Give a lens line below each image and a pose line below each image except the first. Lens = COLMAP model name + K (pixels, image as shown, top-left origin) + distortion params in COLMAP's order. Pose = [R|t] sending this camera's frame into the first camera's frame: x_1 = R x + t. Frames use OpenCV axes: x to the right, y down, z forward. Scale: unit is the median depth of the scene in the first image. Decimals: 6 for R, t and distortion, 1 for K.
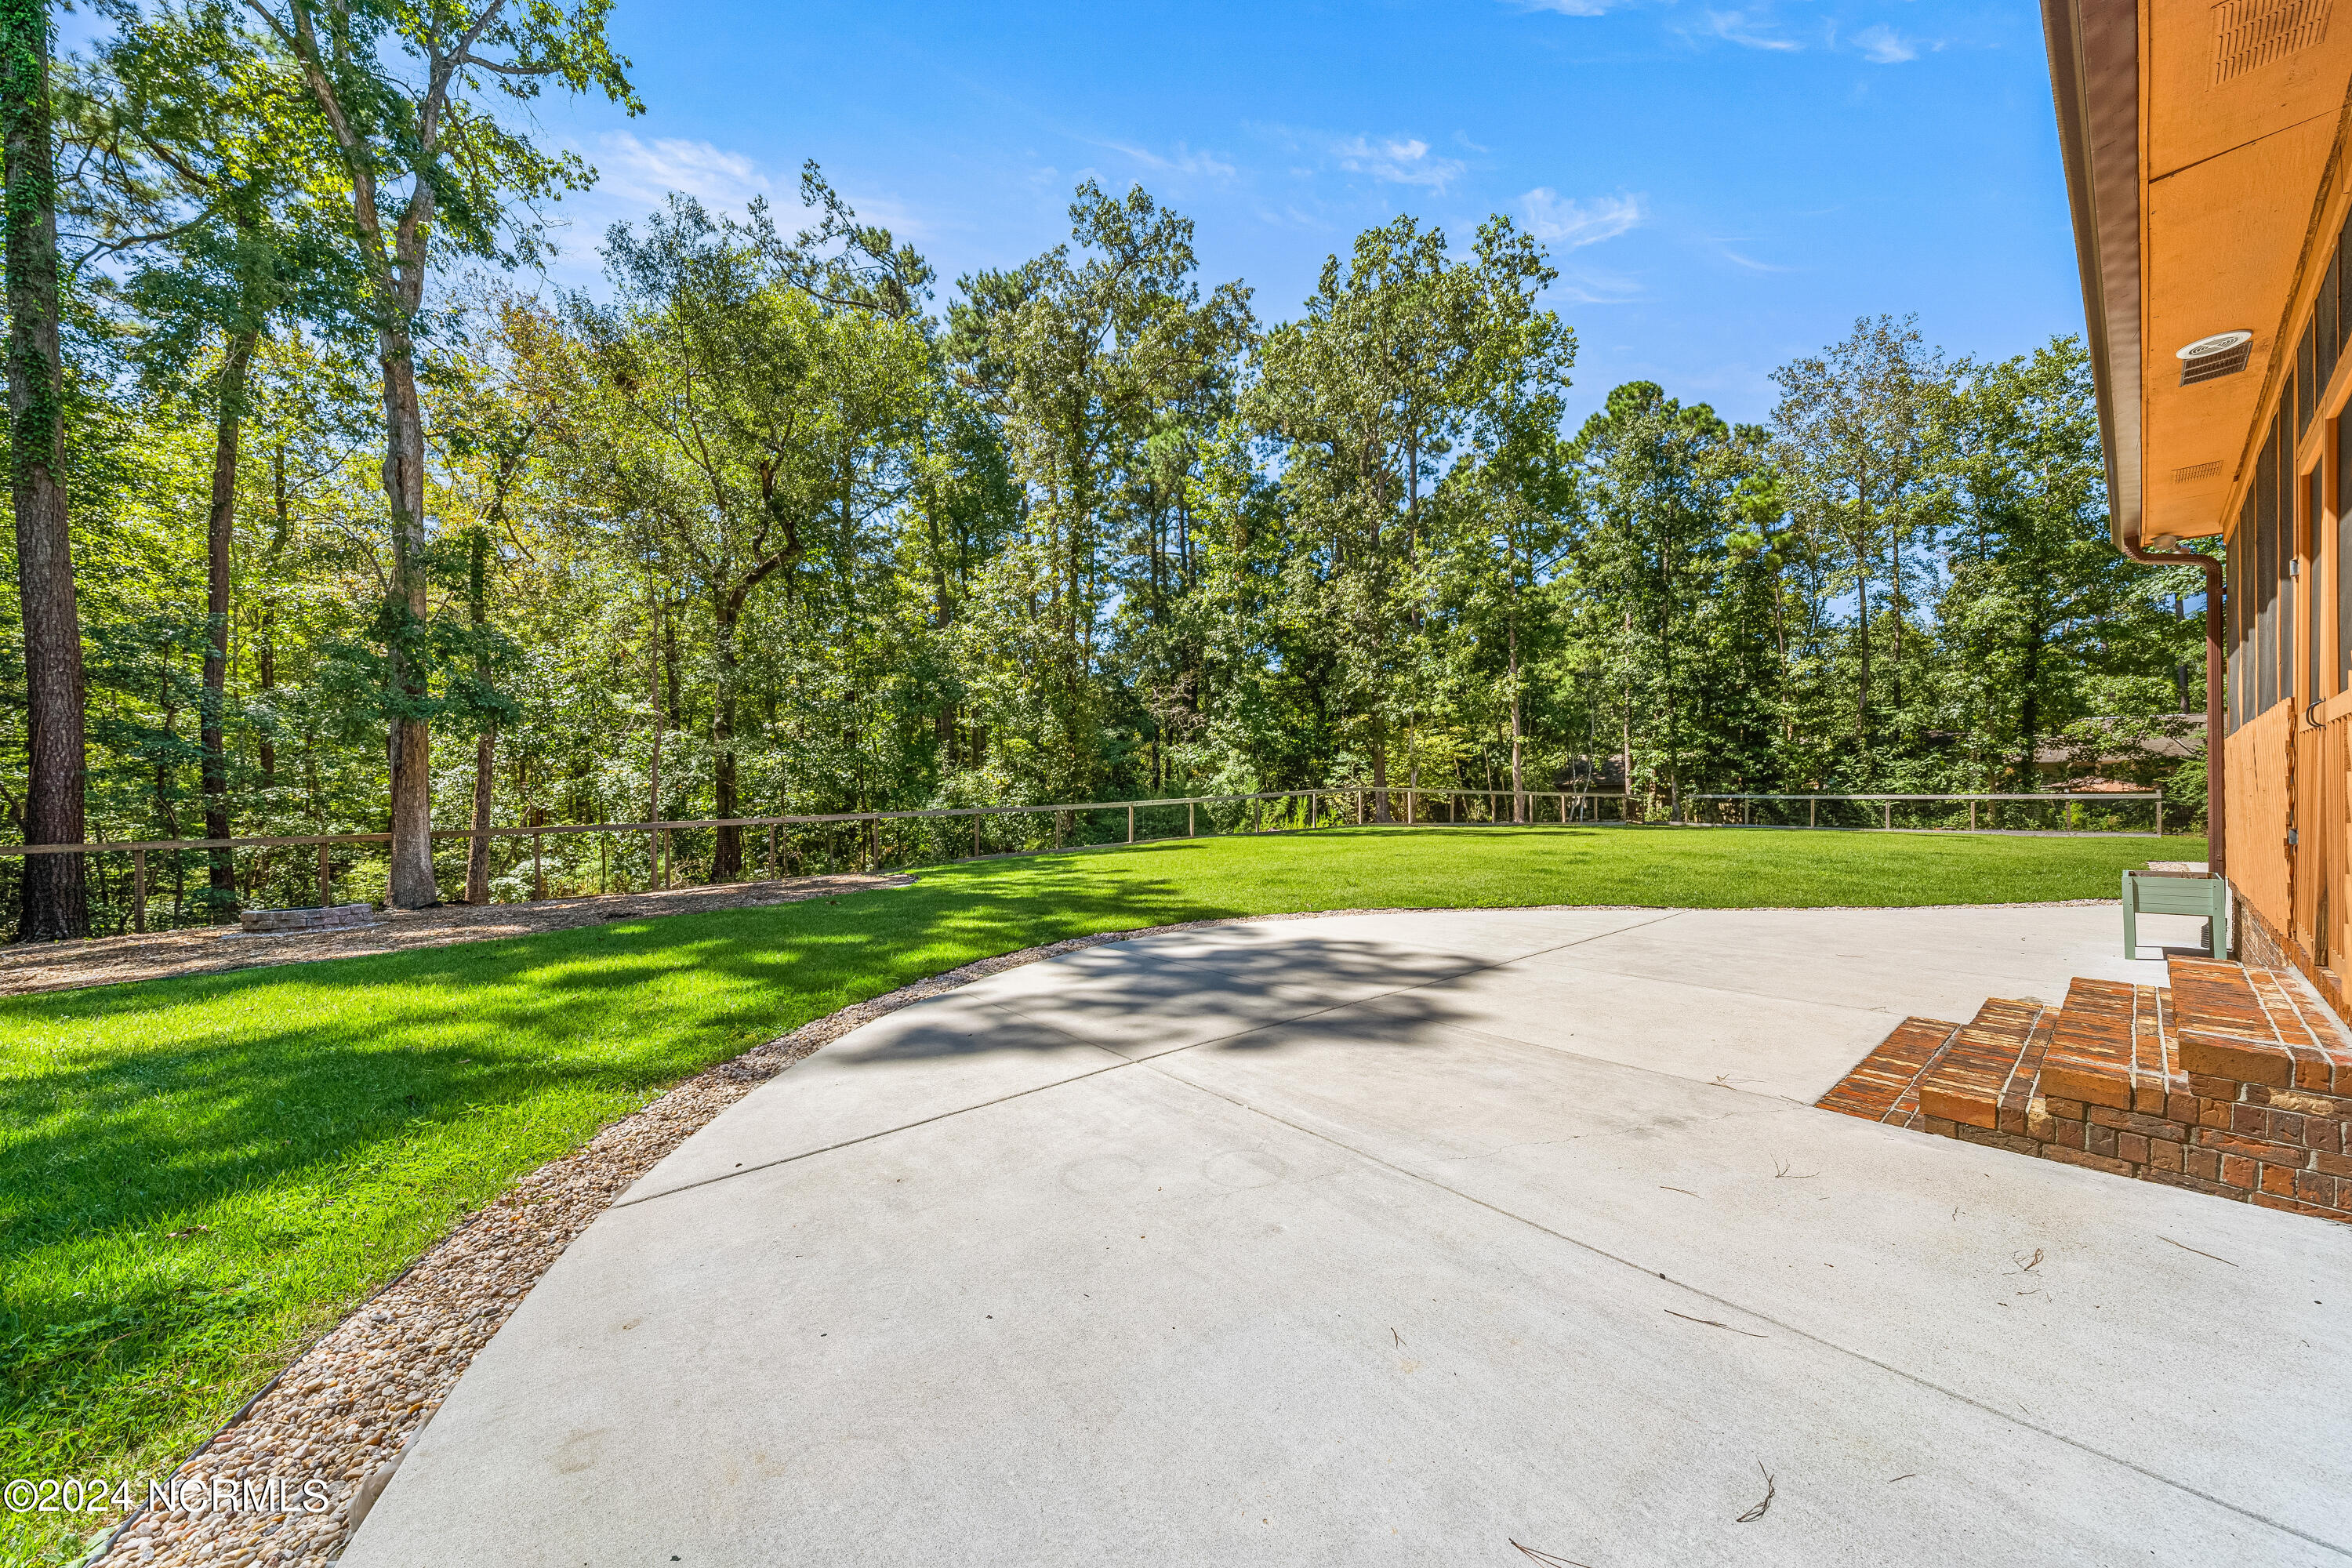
lens RADIAL K [[820.7, 0, 1167.5], [0, 820.7, 797.1], [0, 0, 1]] dist [-0.001069, 0.000180]
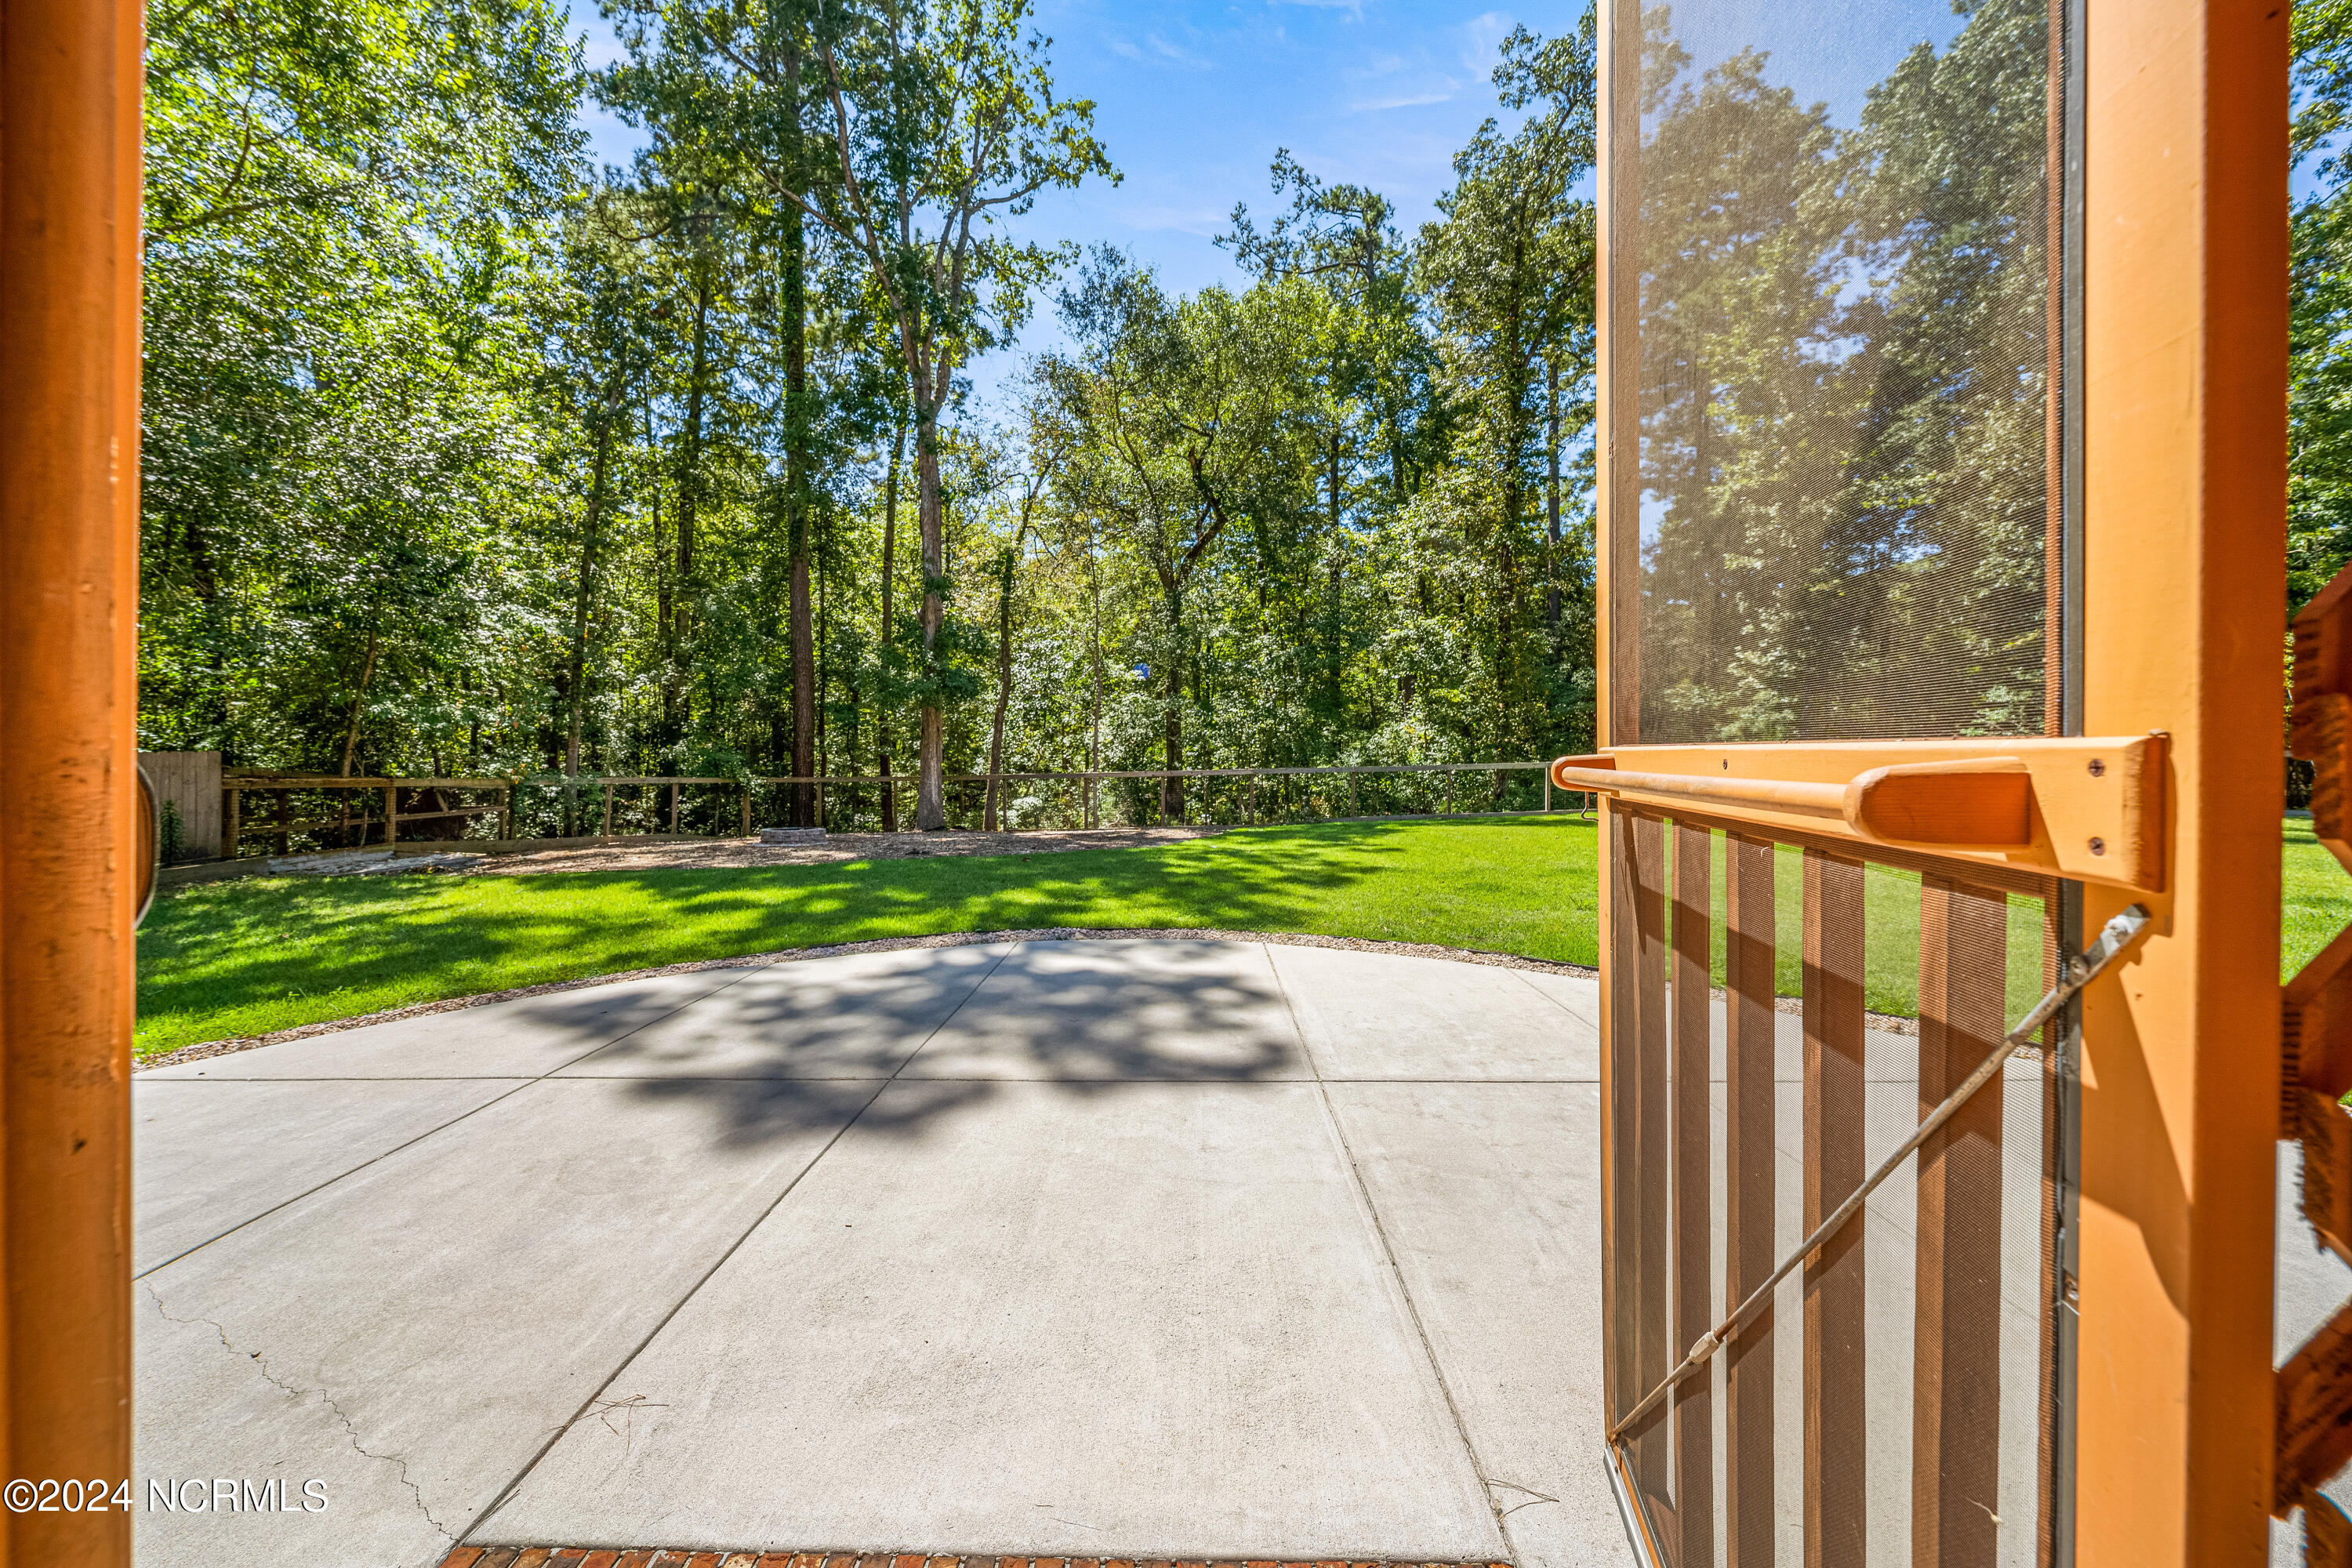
lens RADIAL K [[820.7, 0, 1186.7], [0, 820.7, 746.6], [0, 0, 1]] dist [-0.001069, 0.000180]
pose [[0.763484, 0.010432, -0.645743, 0.213666], [-0.005169, 0.999936, 0.010043, -0.015583], [0.645806, -0.004330, 0.763489, 0.136181]]
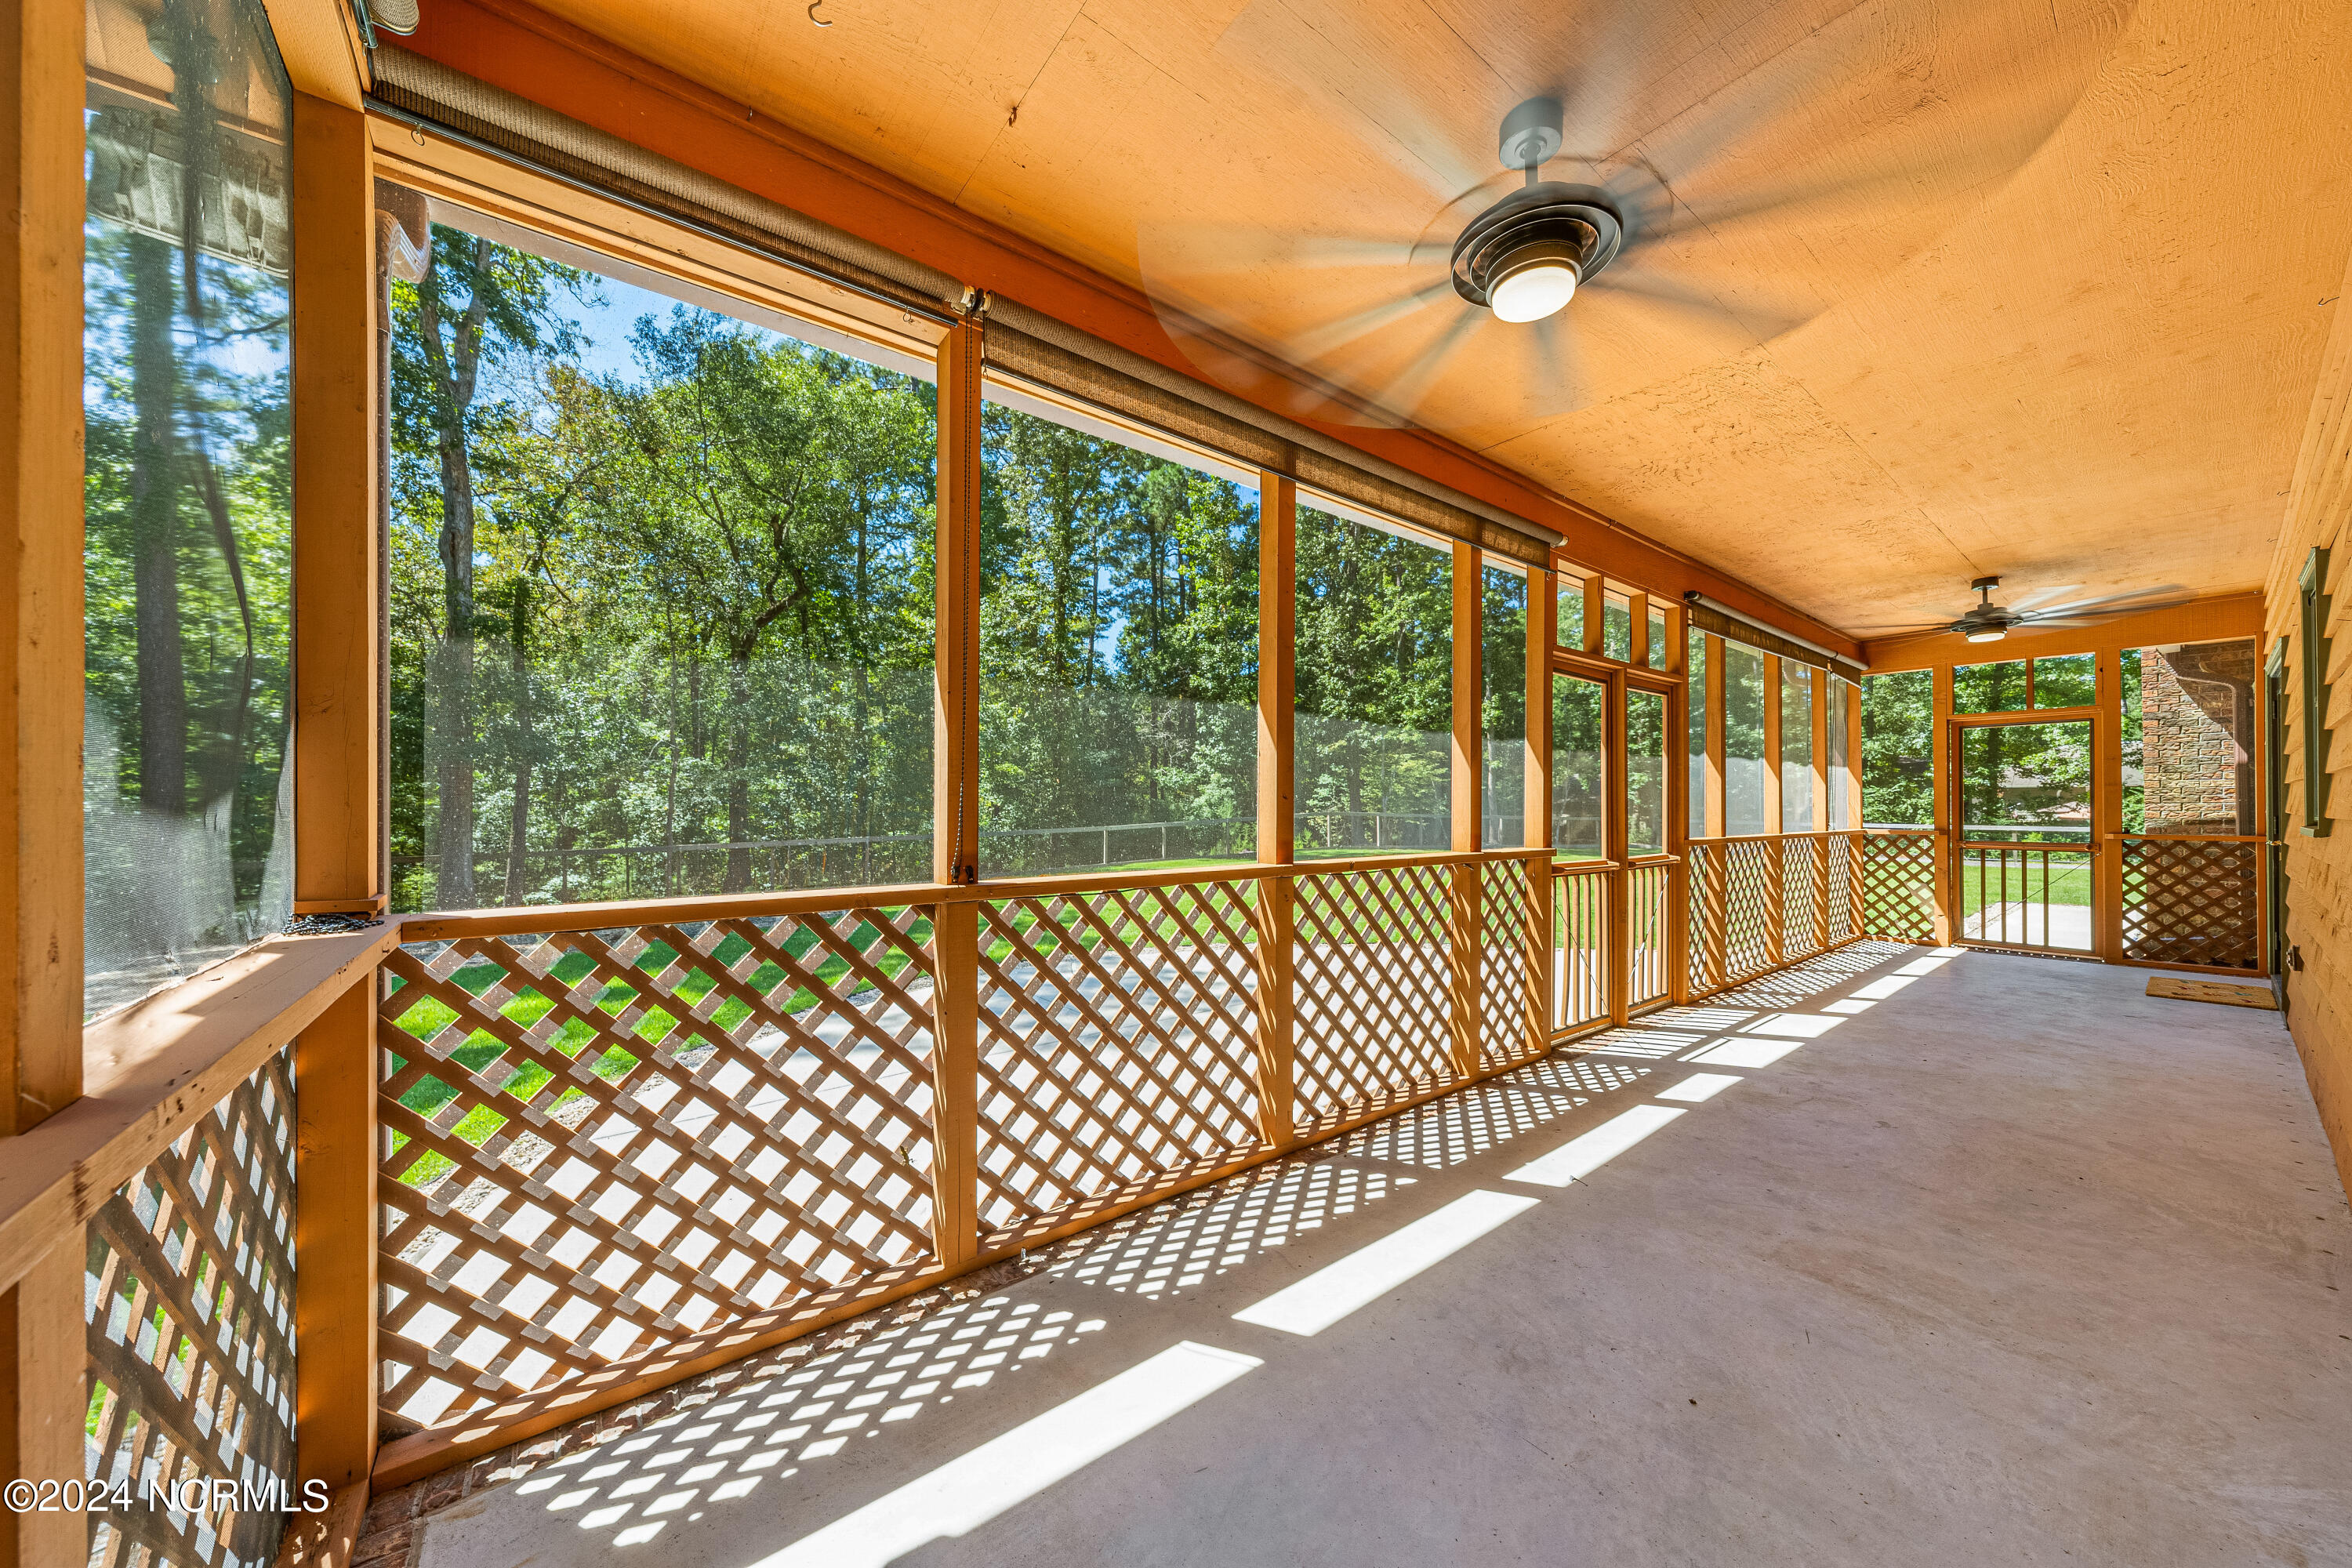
lens RADIAL K [[820.7, 0, 1171.3], [0, 820.7, 794.4], [0, 0, 1]] dist [-0.001069, 0.000180]
pose [[0.999496, 0.009373, -0.030338, 0.074170], [-0.009693, 0.999899, -0.010424, -0.025052], [0.030237, 0.010713, 0.999485, -0.079440]]
